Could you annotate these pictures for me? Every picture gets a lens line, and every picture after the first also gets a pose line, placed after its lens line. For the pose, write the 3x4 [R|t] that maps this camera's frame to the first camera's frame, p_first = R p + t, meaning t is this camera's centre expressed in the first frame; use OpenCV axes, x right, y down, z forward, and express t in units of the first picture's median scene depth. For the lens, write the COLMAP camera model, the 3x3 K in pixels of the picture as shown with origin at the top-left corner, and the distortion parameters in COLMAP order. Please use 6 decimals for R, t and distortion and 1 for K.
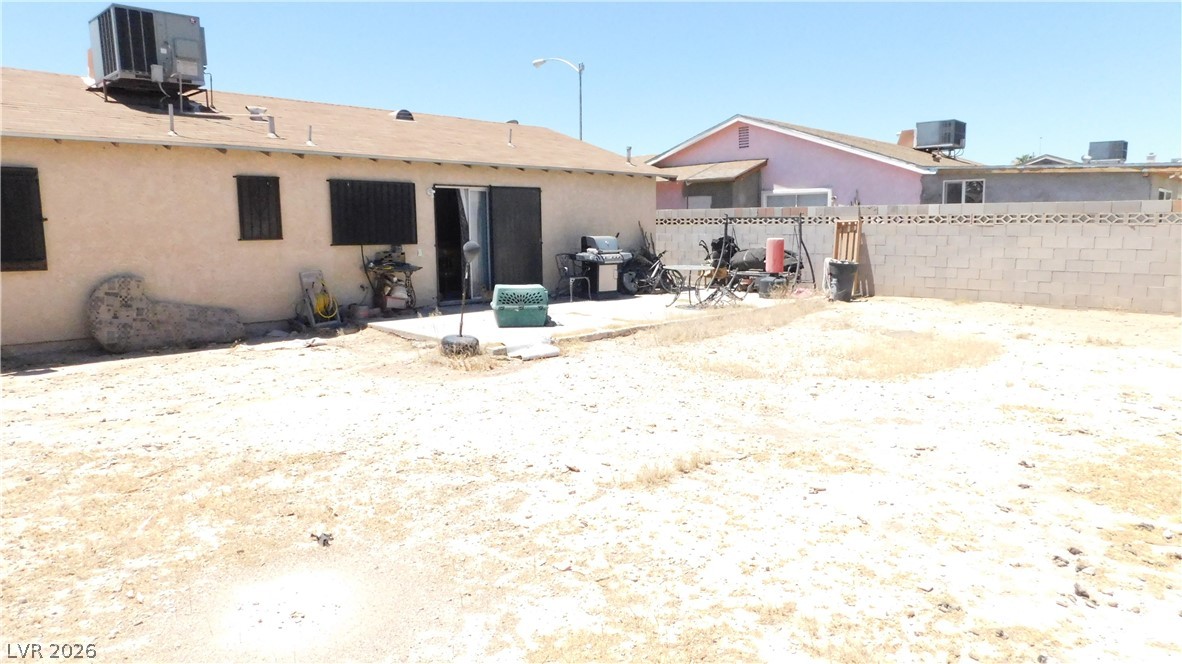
lens RADIAL K [[778.3, 0, 594.0], [0, 778.3, 331.0], [0, 0, 1]] dist [-0.074113, 0.055615]
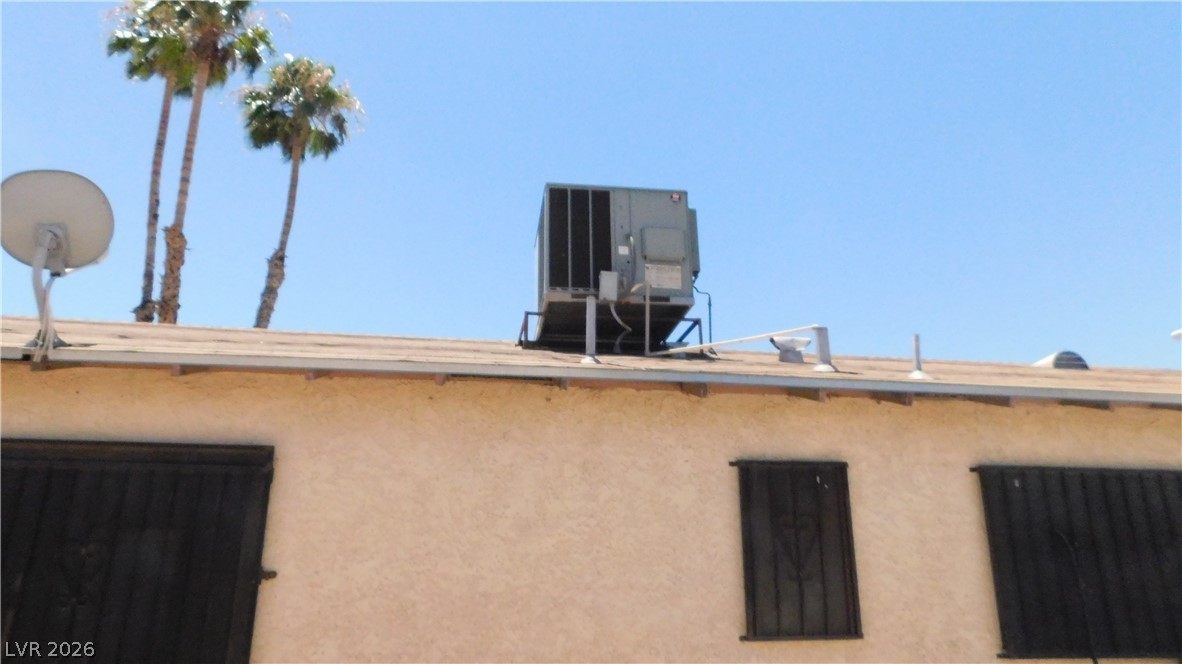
lens RADIAL K [[778.3, 0, 594.0], [0, 778.3, 331.0], [0, 0, 1]] dist [-0.074113, 0.055615]
pose [[0.786014, -0.176120, -0.592590, -0.178008], [-0.092098, 0.914505, -0.393954, -0.065019], [0.611310, 0.364230, 0.702593, 0.416092]]
